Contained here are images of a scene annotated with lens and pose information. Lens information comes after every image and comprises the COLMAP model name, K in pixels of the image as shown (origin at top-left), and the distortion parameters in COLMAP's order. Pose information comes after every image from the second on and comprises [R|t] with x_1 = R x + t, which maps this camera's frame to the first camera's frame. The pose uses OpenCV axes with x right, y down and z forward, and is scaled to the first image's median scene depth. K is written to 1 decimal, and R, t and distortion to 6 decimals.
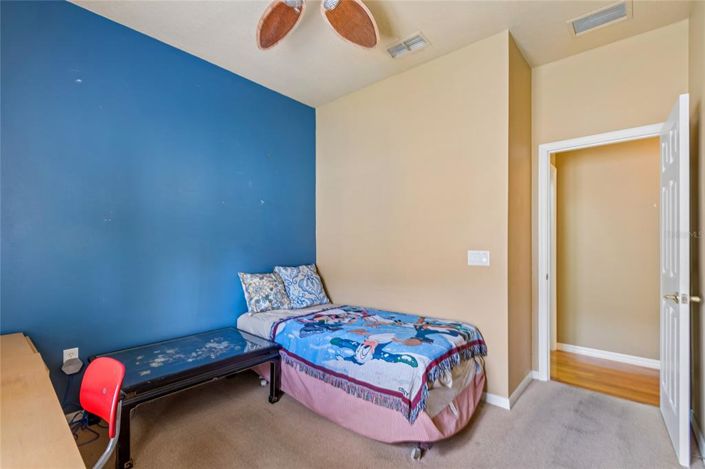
lens RADIAL K [[323.7, 0, 340.3], [0, 323.7, 234.3], [0, 0, 1]] dist [-0.001038, -0.000509]
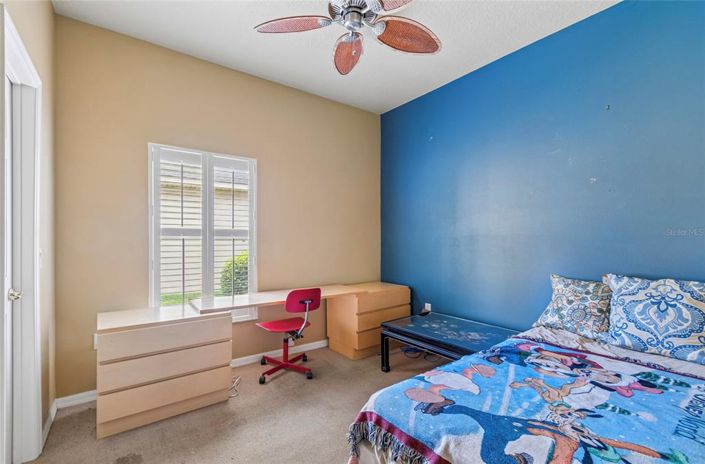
lens RADIAL K [[317.2, 0, 352.5], [0, 317.2, 232.0], [0, 0, 1]] dist [0.000077, -0.000122]
pose [[-0.195971, -0.021283, -0.980379, 0.648680], [0.036119, 0.998929, -0.028906, 0.017475], [0.979944, -0.041075, -0.194993, 0.740807]]
